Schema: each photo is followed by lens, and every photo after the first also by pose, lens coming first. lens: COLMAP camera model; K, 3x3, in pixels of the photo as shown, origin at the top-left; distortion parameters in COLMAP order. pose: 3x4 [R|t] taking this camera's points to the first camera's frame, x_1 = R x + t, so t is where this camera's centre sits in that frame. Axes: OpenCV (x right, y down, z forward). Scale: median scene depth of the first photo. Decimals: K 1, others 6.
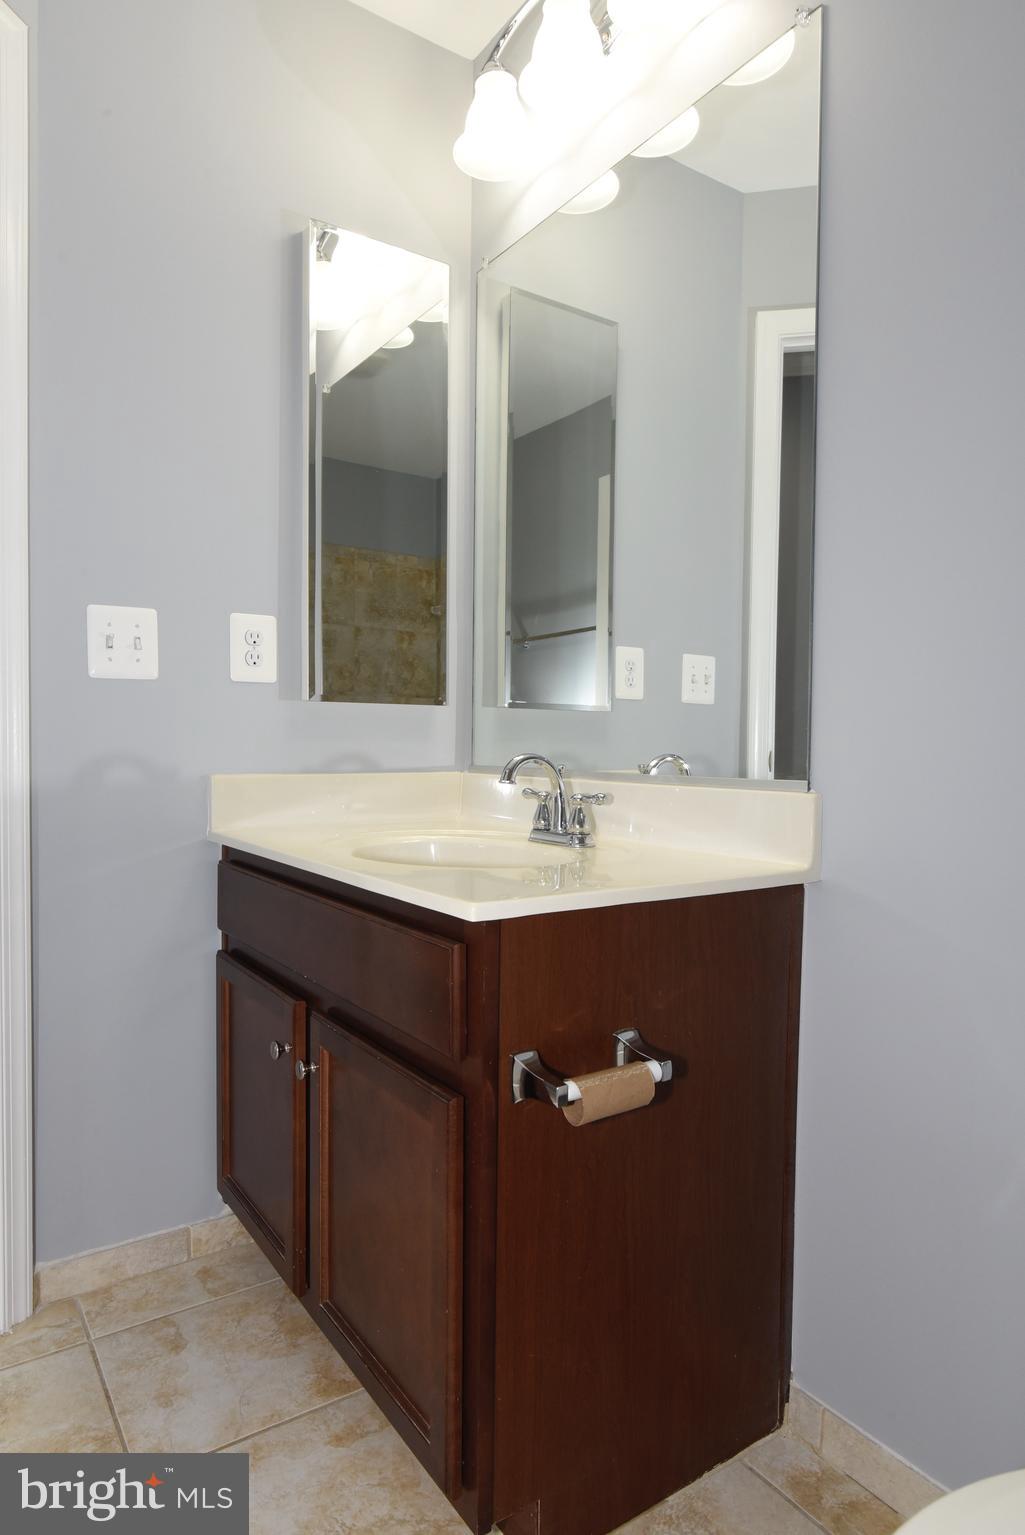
lens RADIAL K [[935.2, 0, 515.0], [0, 935.2, 779.3], [0, 0, 1]] dist [-0.006003, 0.000654]
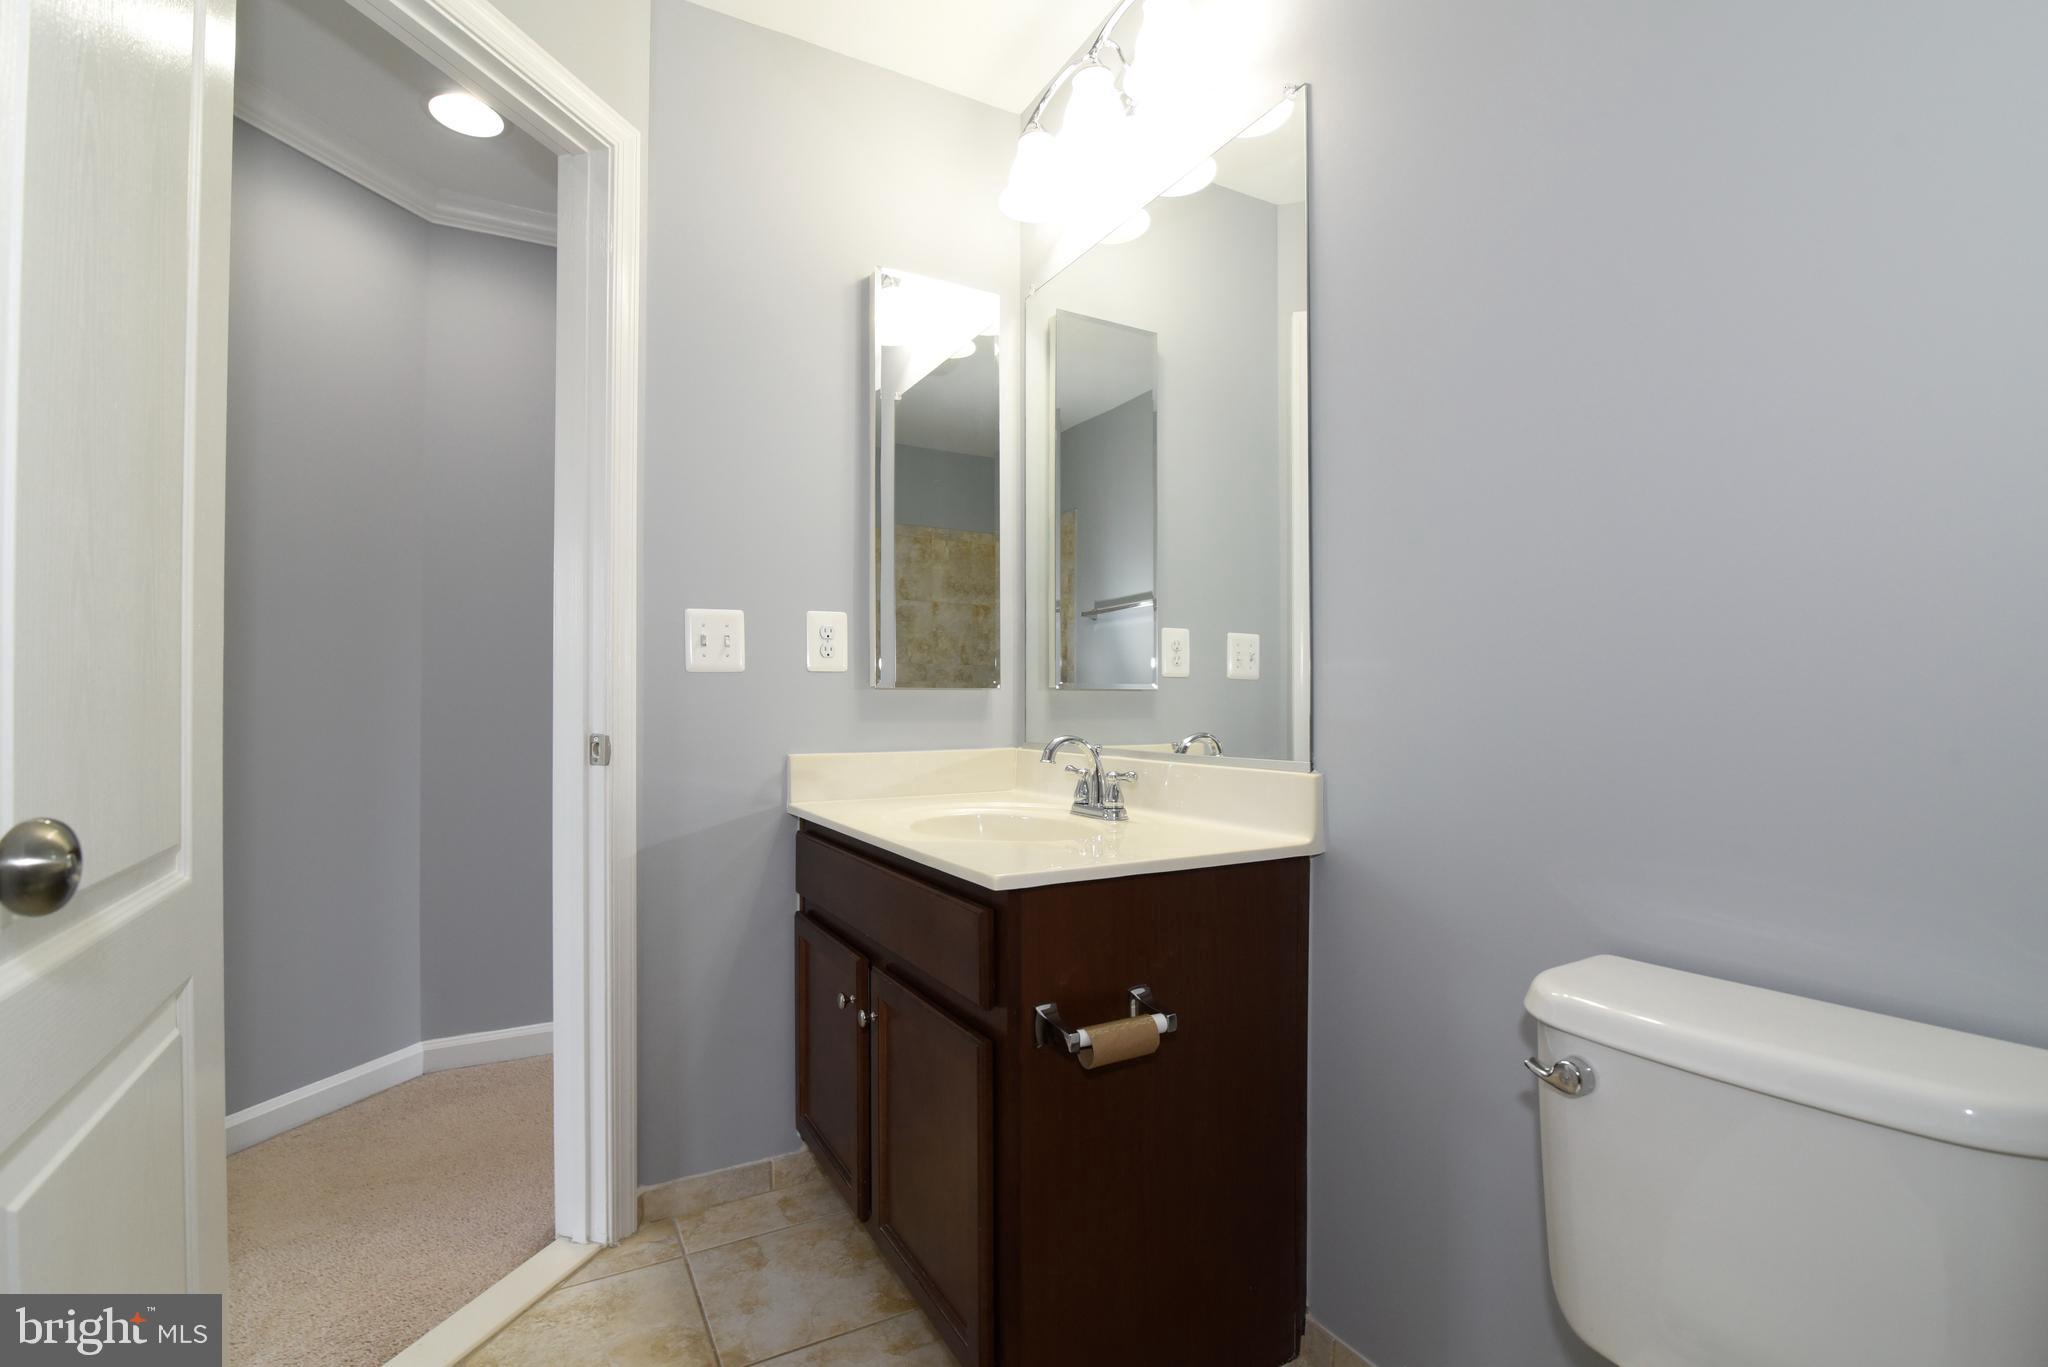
lens RADIAL K [[950.0, 0, 1023.3], [0, 950.0, 699.5], [0, 0, 1]] dist [-0.017844, 0.000460]
pose [[0.995711, -0.011416, -0.091815, 0.063616], [0.007894, 0.999222, -0.038628, -0.025558], [0.092185, 0.037737, 0.995027, -0.121517]]
